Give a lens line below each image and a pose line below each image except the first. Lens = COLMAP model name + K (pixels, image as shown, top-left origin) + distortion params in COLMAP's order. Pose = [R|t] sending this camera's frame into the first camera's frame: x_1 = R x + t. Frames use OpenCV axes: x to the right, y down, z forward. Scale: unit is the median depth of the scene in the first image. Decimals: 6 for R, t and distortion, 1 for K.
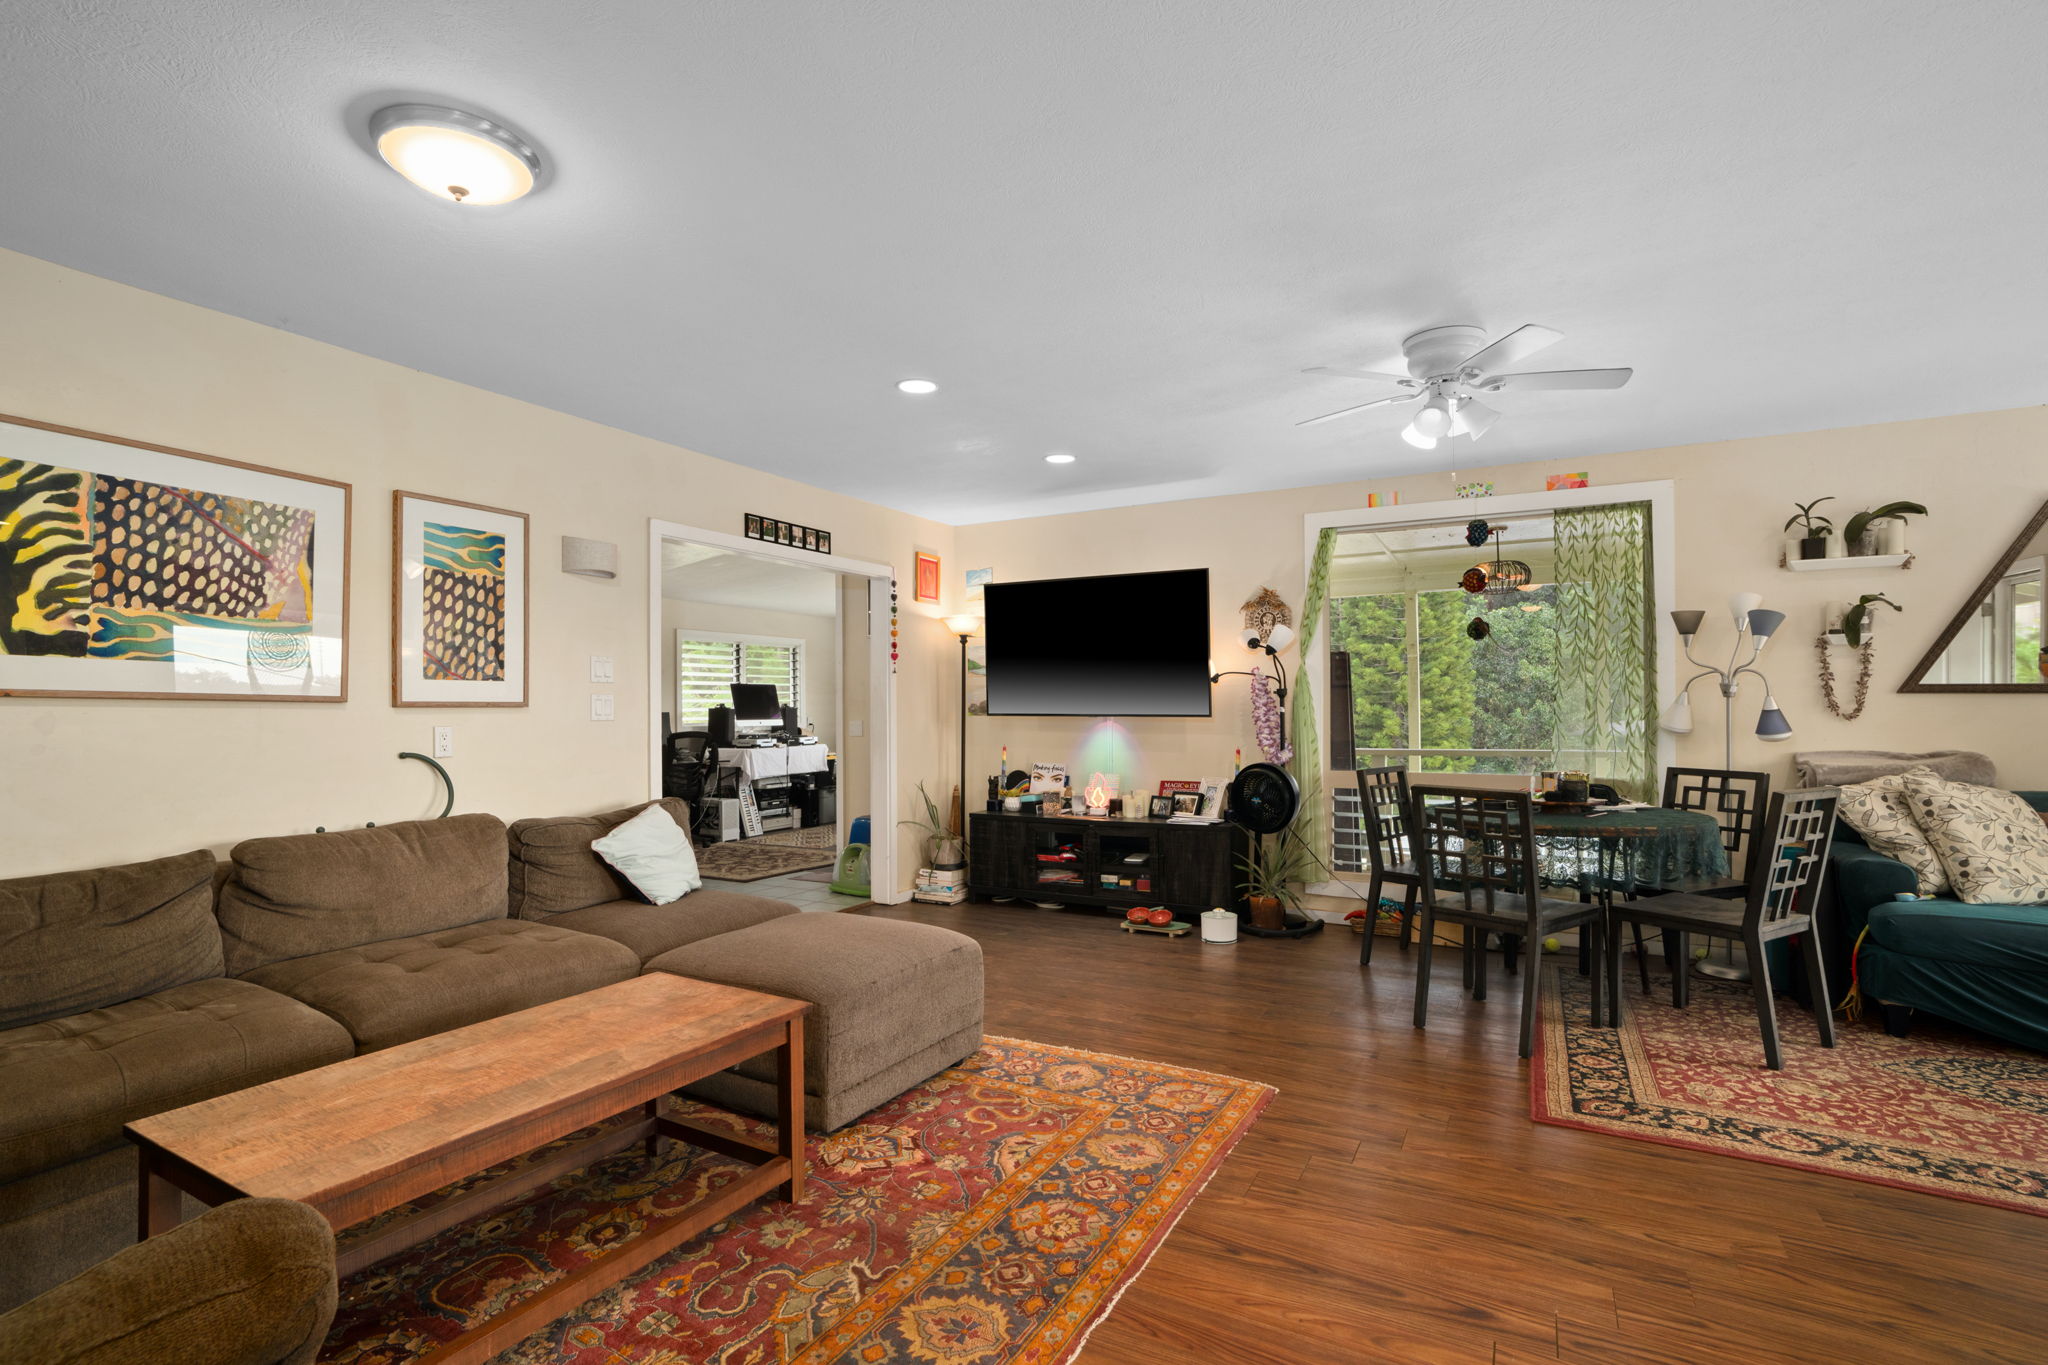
lens RADIAL K [[970.0, 0, 1005.6], [0, 970.0, 690.9], [0, 0, 1]] dist [-0.052695, 0.030157]
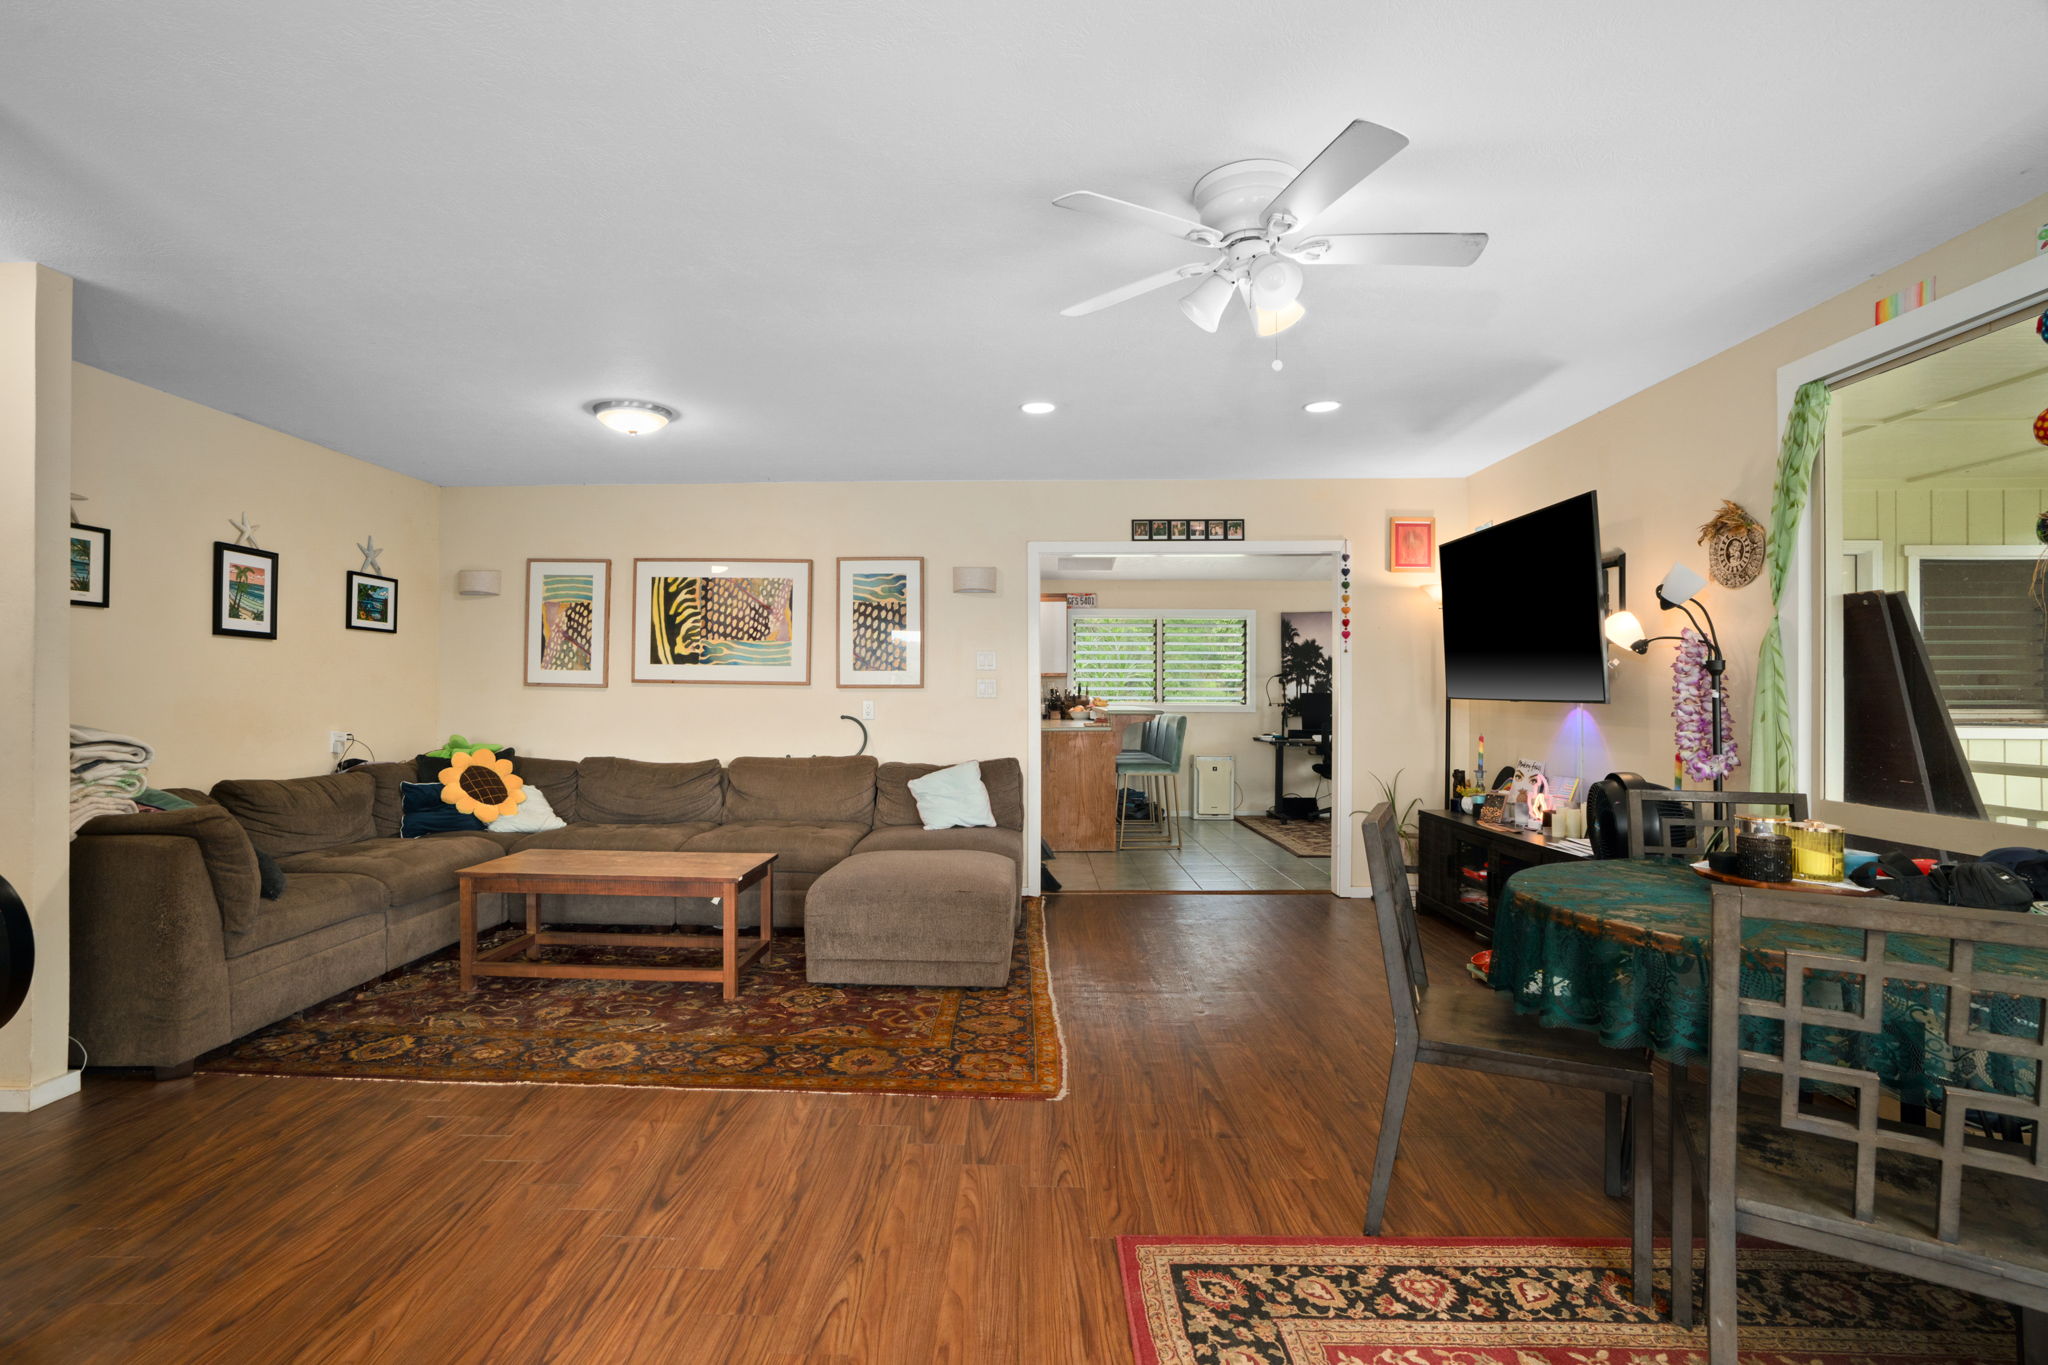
lens RADIAL K [[970.0, 0, 1005.6], [0, 970.0, 690.9], [0, 0, 1]] dist [-0.052695, 0.030157]
pose [[0.454262, 0.005067, -0.890854, 0.935331], [0.013344, 0.999833, 0.012491, 0.004543], [0.890768, -0.017562, 0.454118, 0.458626]]
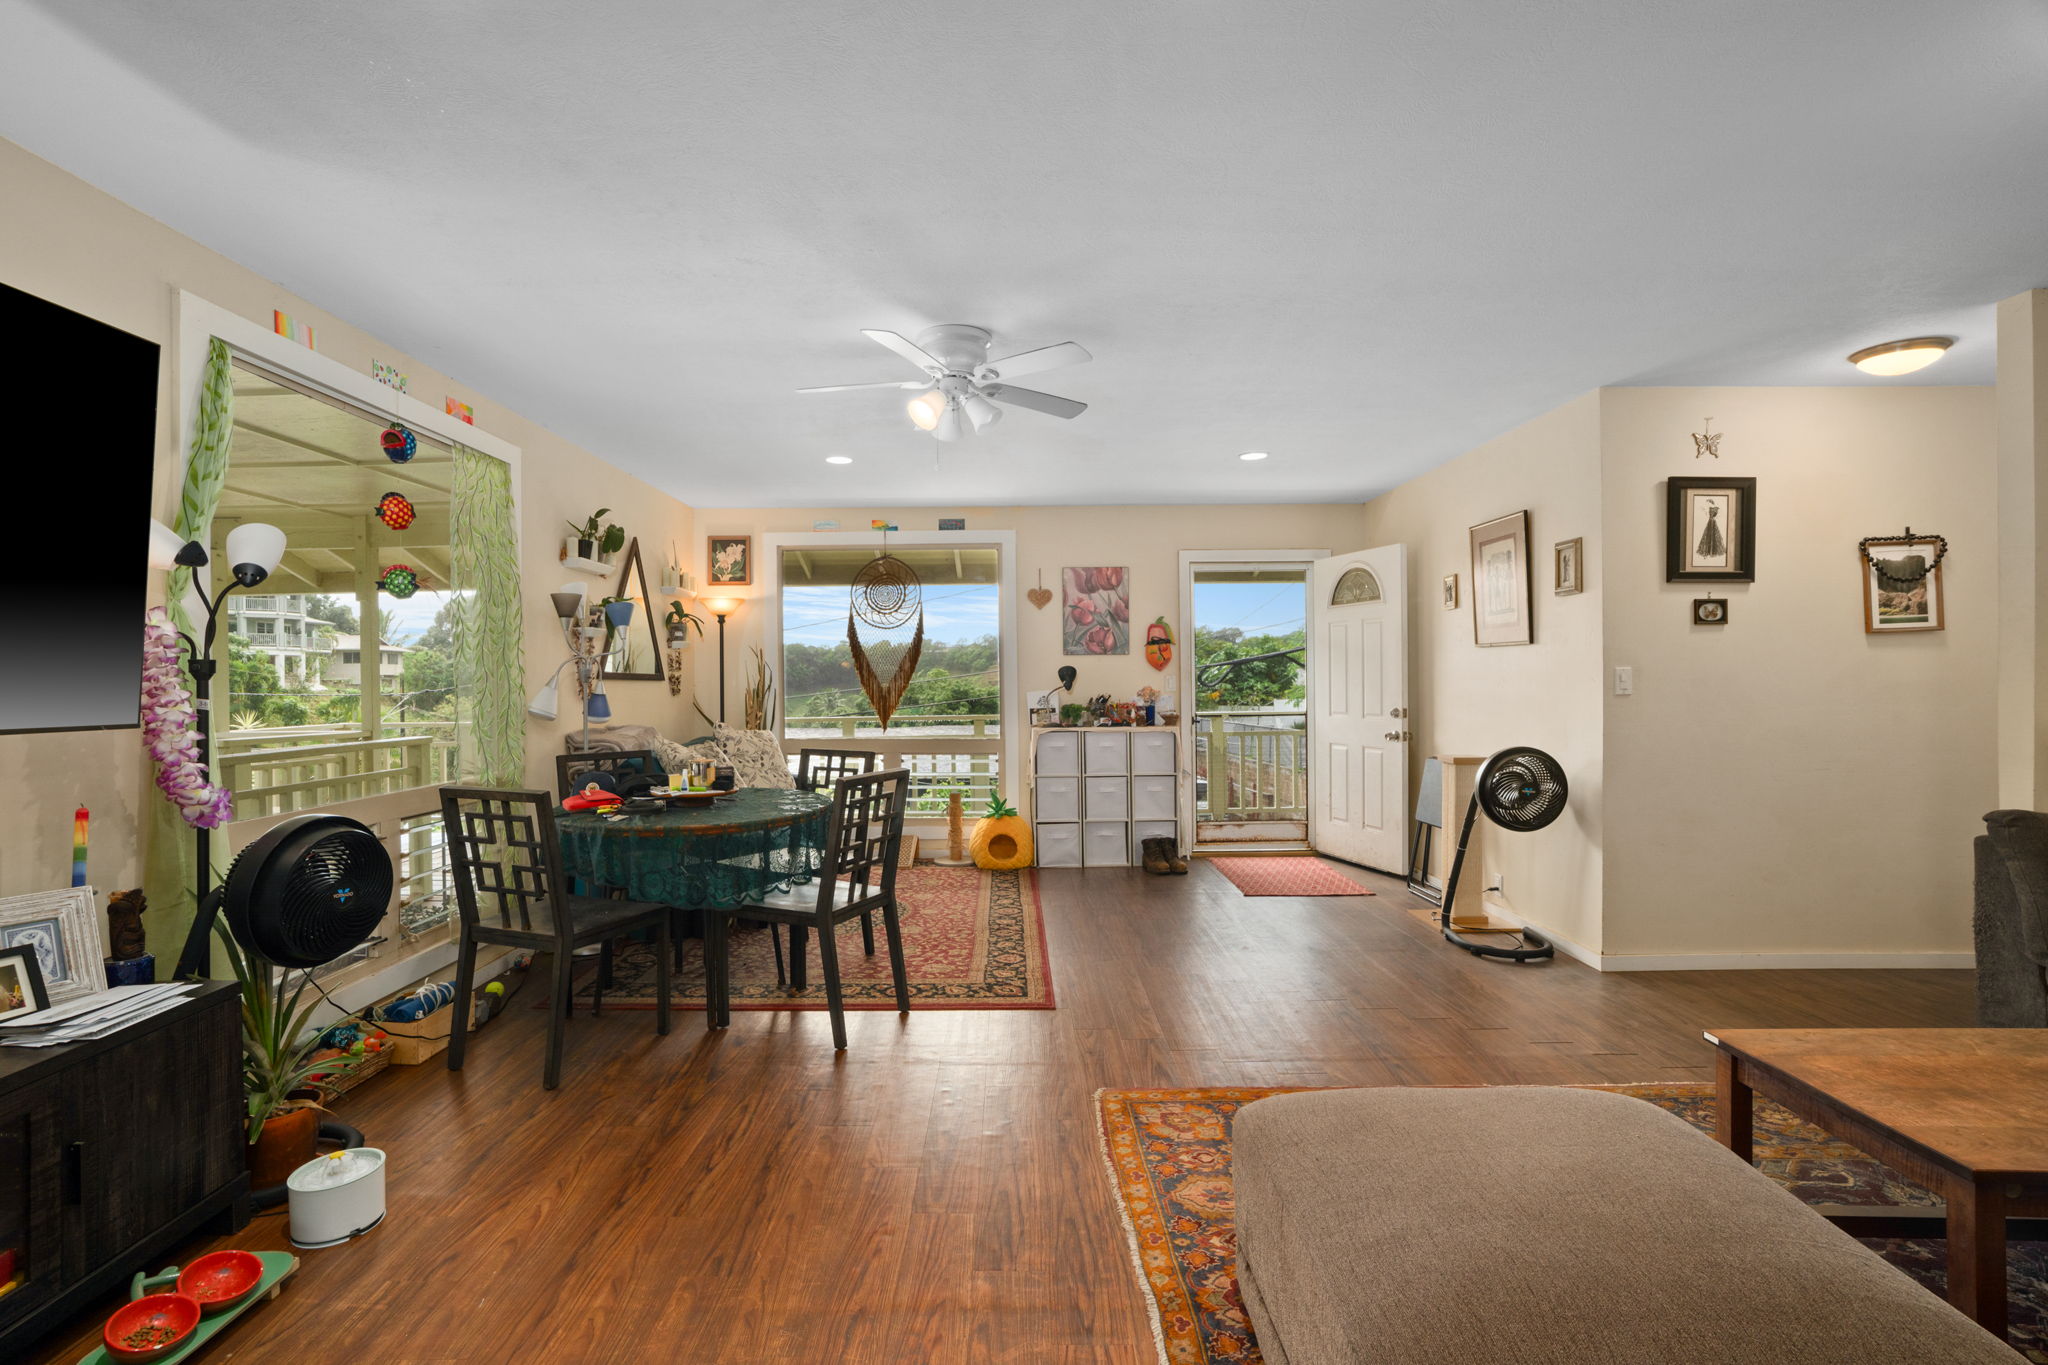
lens RADIAL K [[928.4, 0, 1024.0], [0, 928.4, 682.5], [0, 0, 1]] dist [0.001156, 0.000560]
pose [[-0.486703, 0.007996, 0.873531, -0.422689], [-0.003476, 0.999932, -0.011090, 0.017376], [-0.873561, -0.008434, -0.486642, 1.303895]]
